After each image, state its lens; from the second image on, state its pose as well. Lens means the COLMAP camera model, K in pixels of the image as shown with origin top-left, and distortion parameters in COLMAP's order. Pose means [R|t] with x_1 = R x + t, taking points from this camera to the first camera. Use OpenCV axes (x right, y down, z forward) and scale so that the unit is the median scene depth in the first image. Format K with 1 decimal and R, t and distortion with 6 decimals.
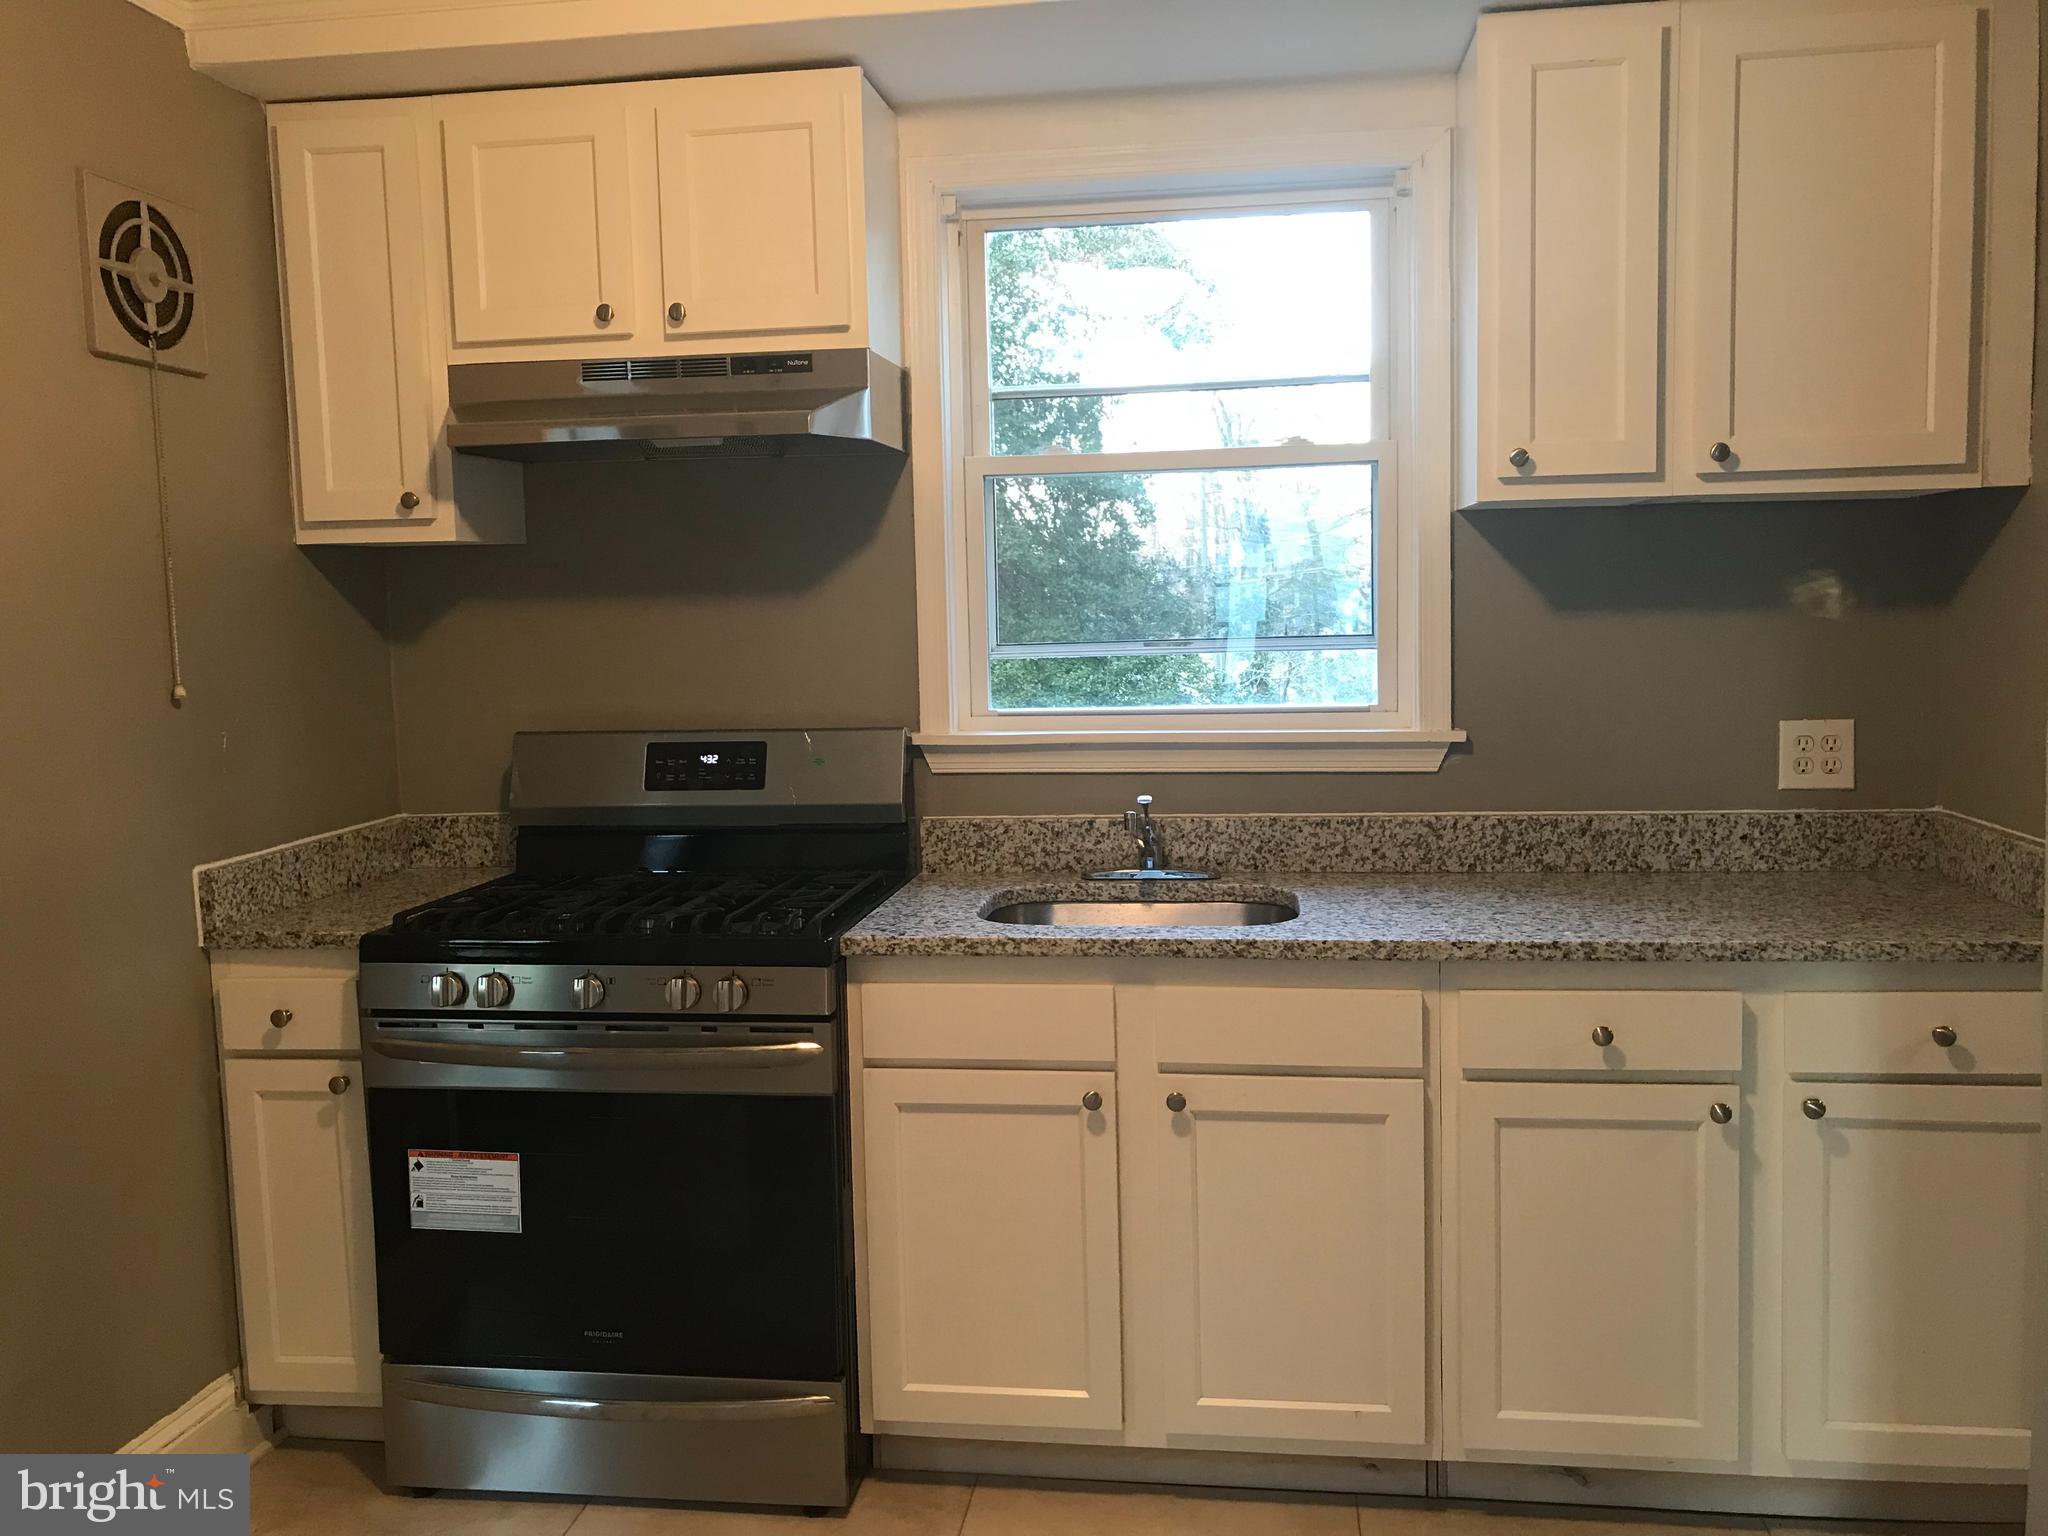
lens RADIAL K [[1692.4, 0, 1018.4], [0, 1692.4, 753.7], [0, 0, 1]] dist [0.056034, -0.060783]
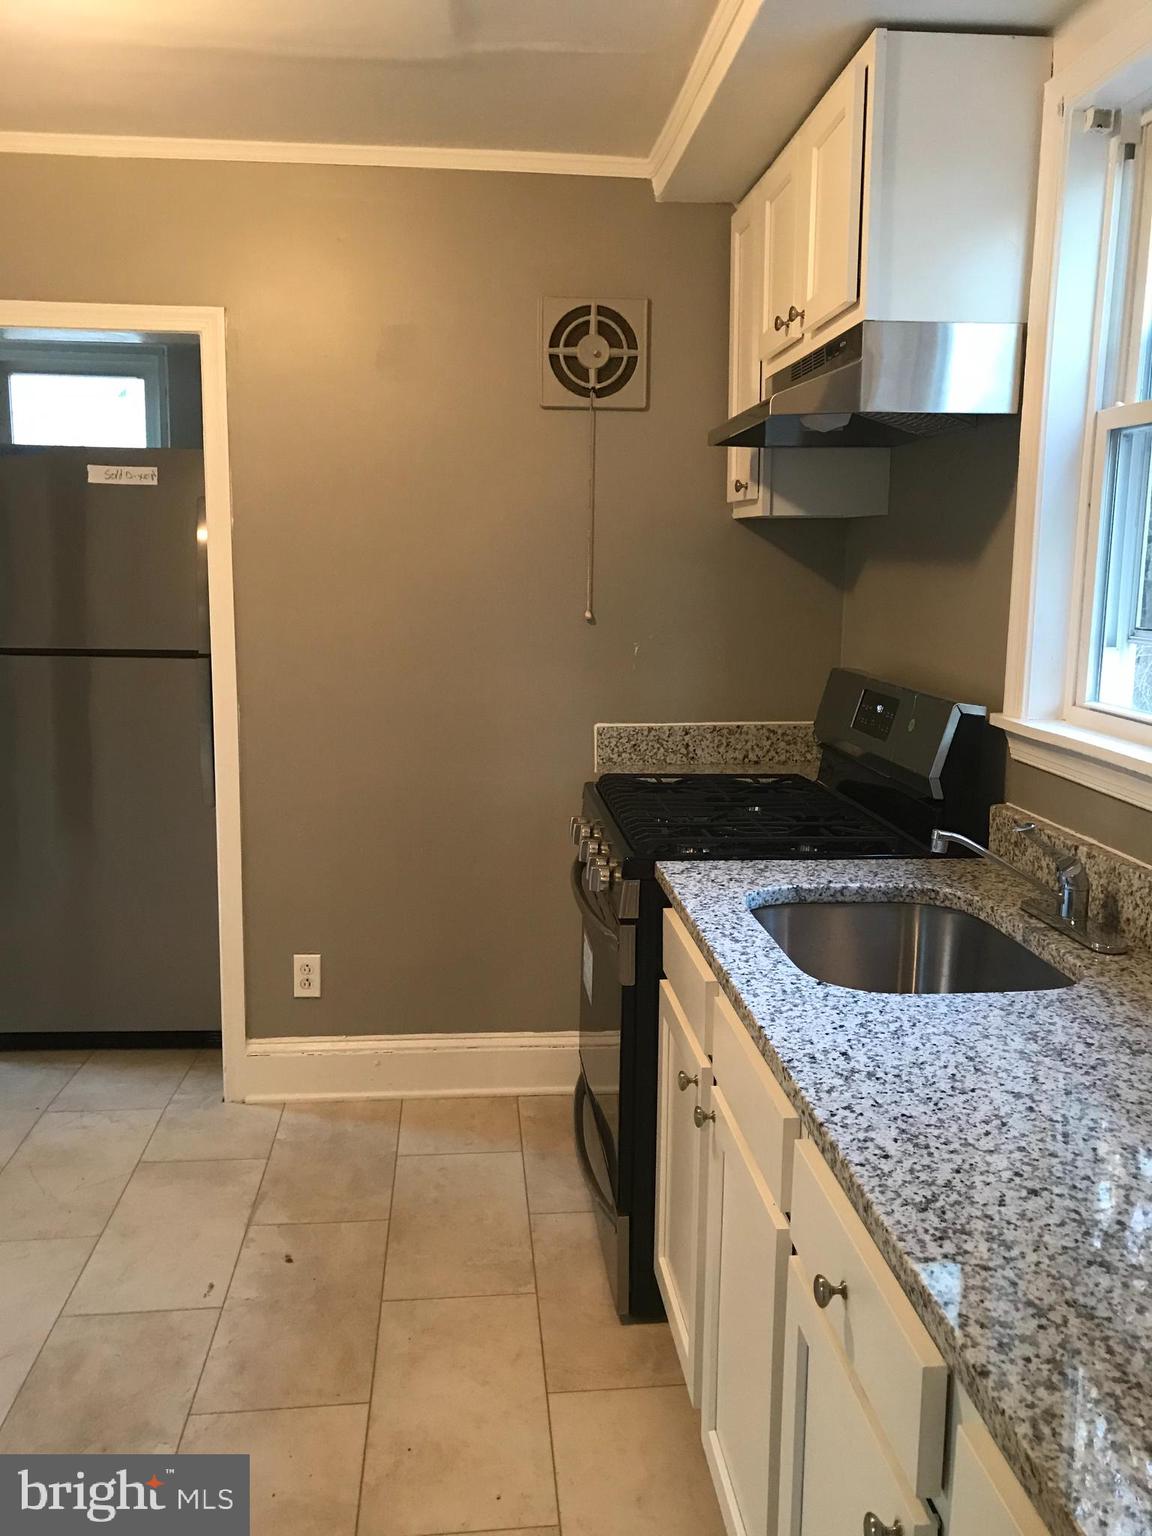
lens RADIAL K [[1269.3, 0, 575.1], [0, 1269.3, 753.9], [0, 0, 1]] dist [0.056034, -0.060783]
pose [[0.233999, 0.176397, -0.956101, 0.666937], [-0.099114, 0.982608, 0.157030, -0.091956], [0.967172, 0.058019, 0.247413, 0.685256]]
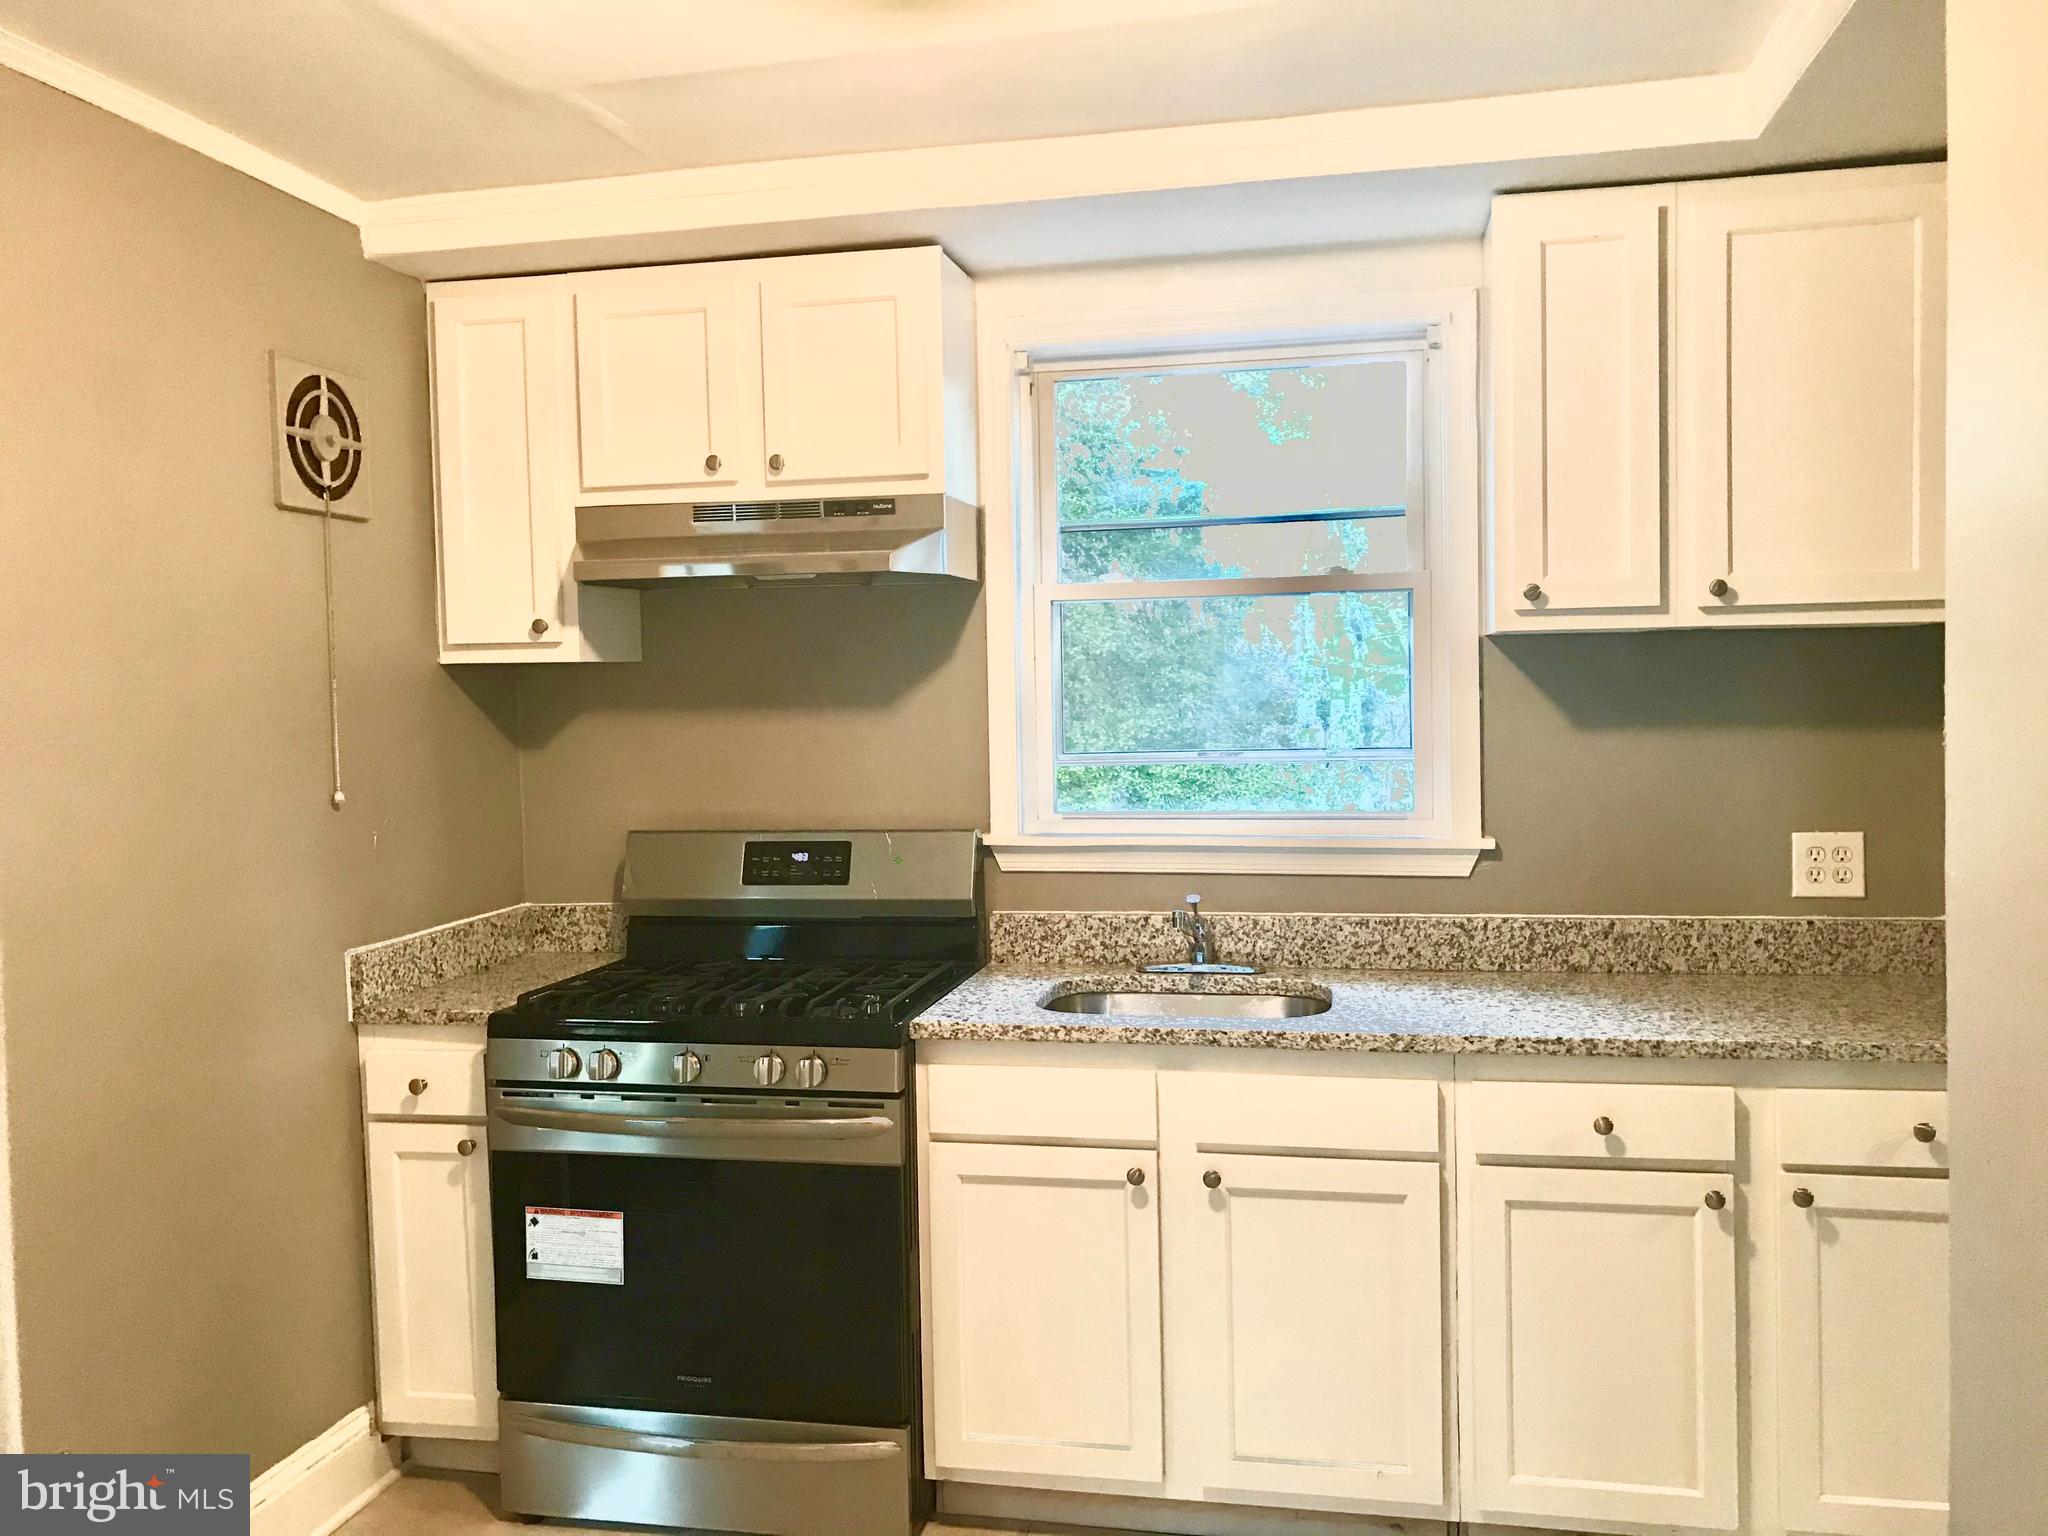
lens RADIAL K [[1699.0, 0, 1015.7], [0, 1699.0, 753.2], [0, 0, 1]] dist [0.072653, -0.138463]
pose [[0.997871, 0.006198, -0.064924, 0.033704], [-0.009337, 0.998796, -0.048160, -0.014026], [0.064547, 0.048664, 0.996727, -0.111492]]
